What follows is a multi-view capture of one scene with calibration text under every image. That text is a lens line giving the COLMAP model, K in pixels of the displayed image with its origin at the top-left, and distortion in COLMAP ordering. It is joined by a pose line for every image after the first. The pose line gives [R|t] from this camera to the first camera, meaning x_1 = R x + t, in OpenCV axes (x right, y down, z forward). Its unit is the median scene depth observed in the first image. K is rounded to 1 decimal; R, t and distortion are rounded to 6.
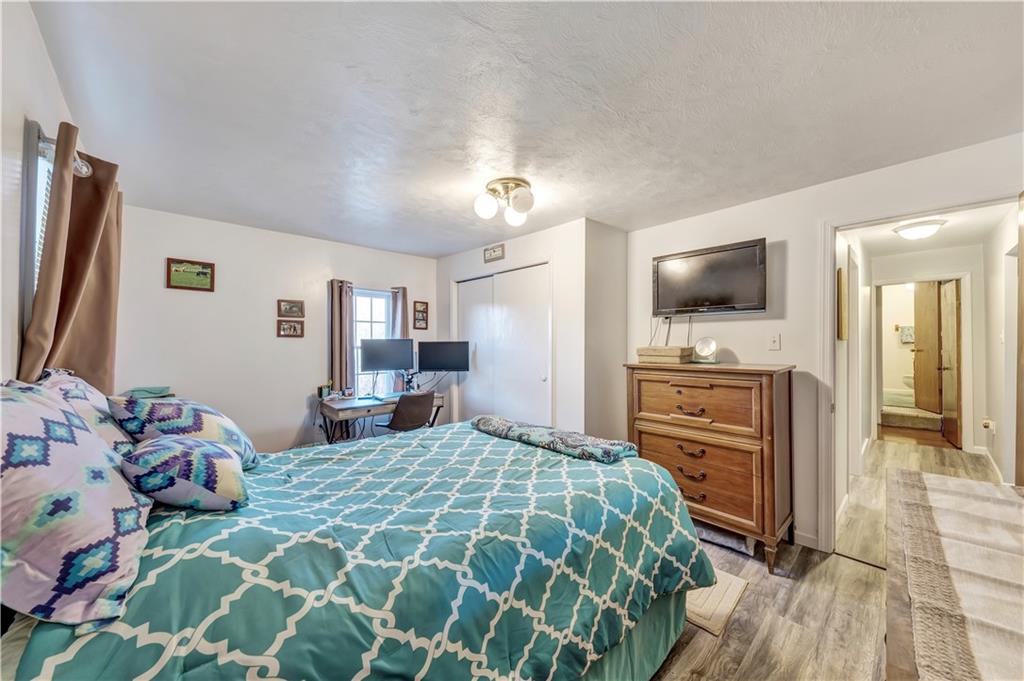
lens RADIAL K [[376.8, 0, 514.3], [0, 376.8, 342.4], [0, 0, 1]] dist [0.000667, -0.000022]
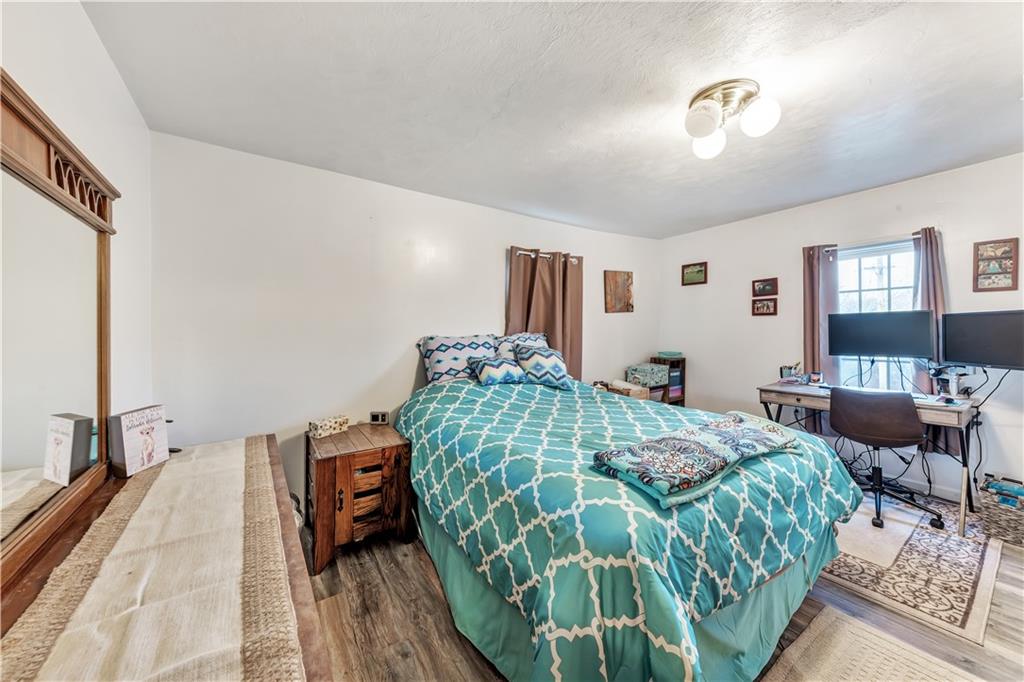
lens RADIAL K [[367.1, 0, 514.4], [0, 367.1, 332.7], [0, 0, 1]] dist [-0.000063, -0.000060]
pose [[-0.179216, 0.006269, -0.983790, 0.523259], [0.007670, 0.999958, 0.004974, 0.024697], [0.983780, -0.006654, -0.179256, 0.499427]]
